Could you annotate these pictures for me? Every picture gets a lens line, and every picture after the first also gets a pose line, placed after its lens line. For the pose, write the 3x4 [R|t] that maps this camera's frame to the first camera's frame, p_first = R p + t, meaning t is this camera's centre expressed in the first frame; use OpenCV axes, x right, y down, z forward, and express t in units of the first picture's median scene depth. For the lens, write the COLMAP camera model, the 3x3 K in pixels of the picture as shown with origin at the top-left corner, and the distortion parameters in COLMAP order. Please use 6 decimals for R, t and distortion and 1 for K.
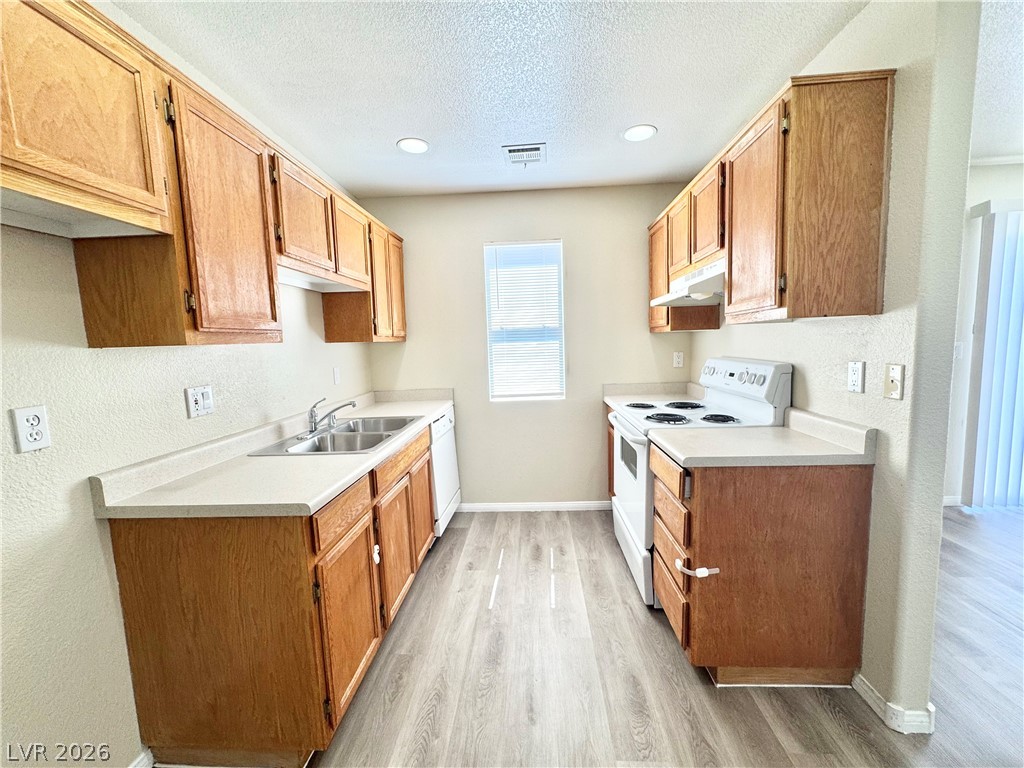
lens RADIAL K [[411.3, 0, 512.0], [0, 411.3, 384.0], [0, 0, 1]] dist [-0.001490, -0.000007]
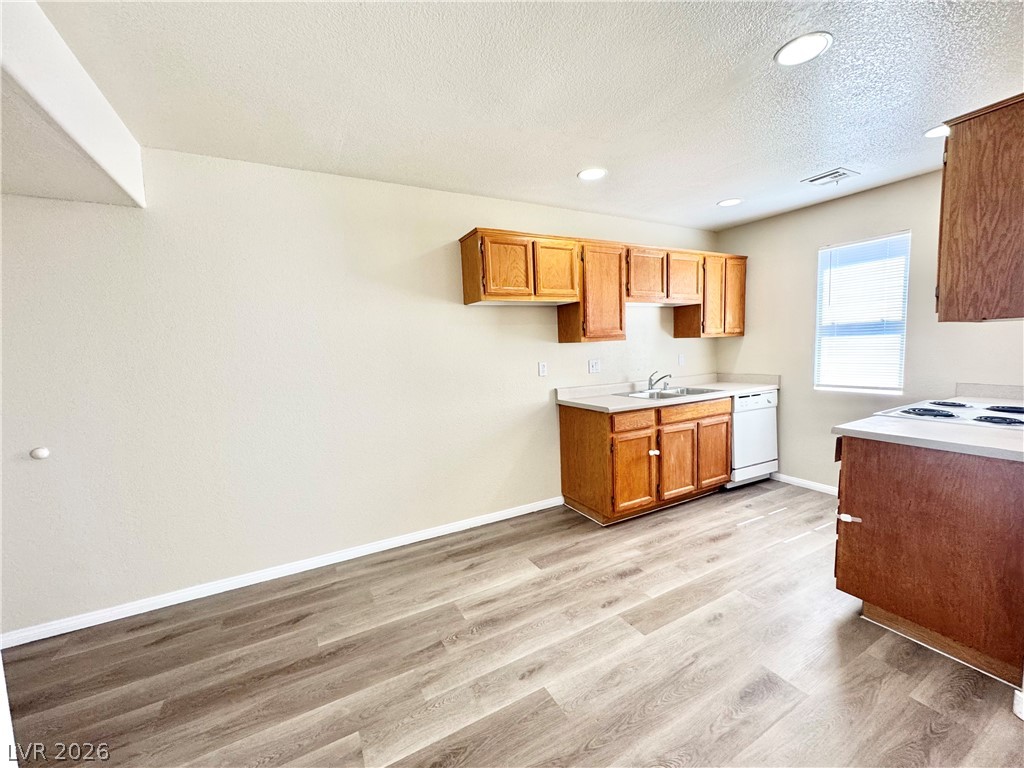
lens RADIAL K [[411.3, 0, 512.0], [0, 411.3, 384.0], [0, 0, 1]] dist [-0.001490, -0.000007]
pose [[0.524206, 0.093132, -0.846484, 0.984329], [-0.068873, 0.995382, 0.066862, 0.020242], [0.848802, 0.023251, 0.528199, -0.612317]]
